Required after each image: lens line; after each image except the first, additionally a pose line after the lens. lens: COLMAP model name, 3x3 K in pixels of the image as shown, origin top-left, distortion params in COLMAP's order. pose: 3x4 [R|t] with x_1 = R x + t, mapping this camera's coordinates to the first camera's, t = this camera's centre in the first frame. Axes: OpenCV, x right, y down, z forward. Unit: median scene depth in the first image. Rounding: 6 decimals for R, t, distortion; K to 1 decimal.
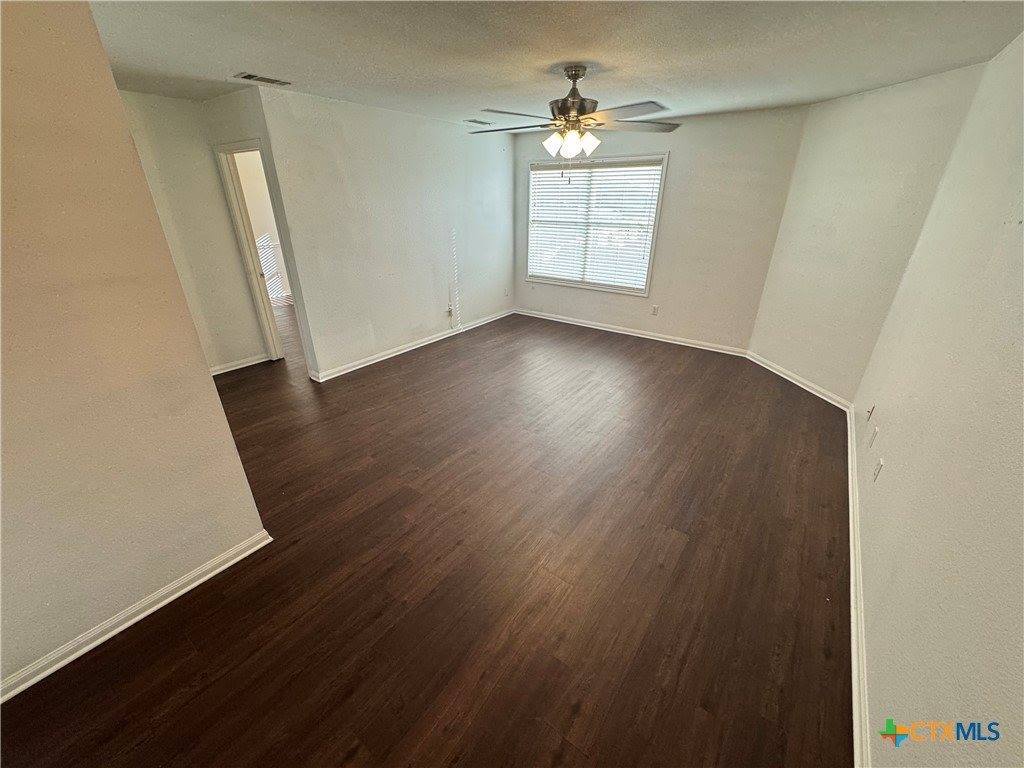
lens RADIAL K [[407.9, 0, 516.9], [0, 407.9, 381.6], [0, 0, 1]] dist [0.000690, -0.000011]
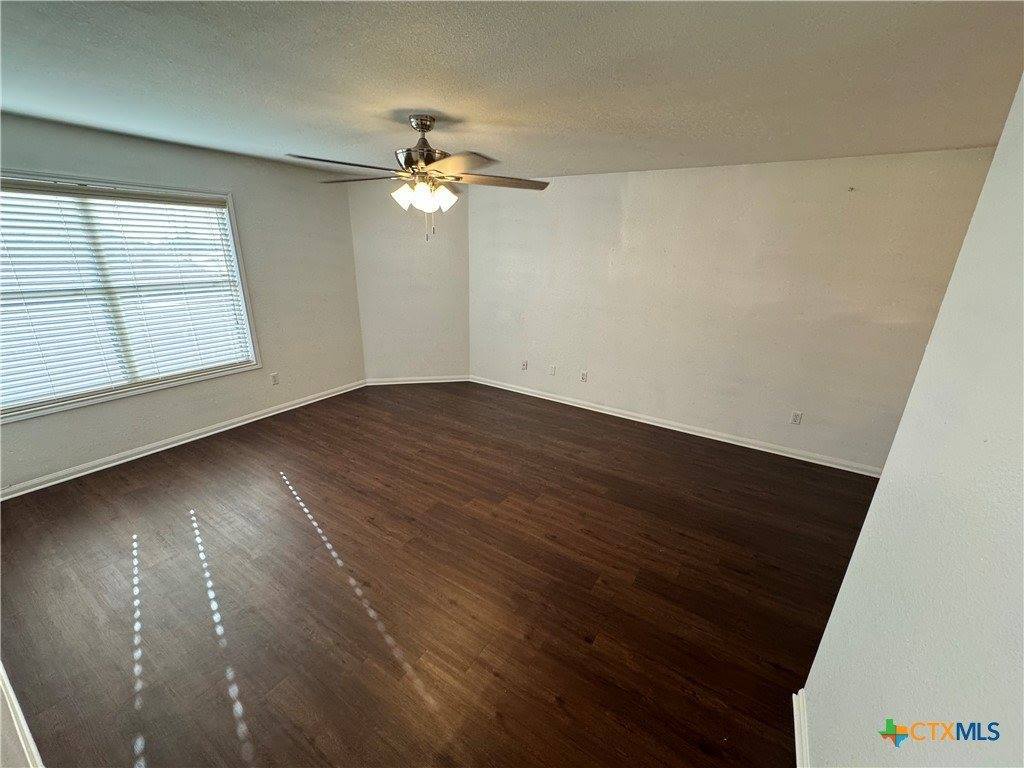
lens RADIAL K [[407.9, 0, 511.9], [0, 407.9, 378.5], [0, 0, 1]] dist [0.000690, -0.000011]
pose [[-0.067544, -0.312518, 0.947507, -0.515950], [0.388481, 0.866491, 0.313490, -0.272315], [-0.918978, 0.389263, 0.062881, 0.559894]]
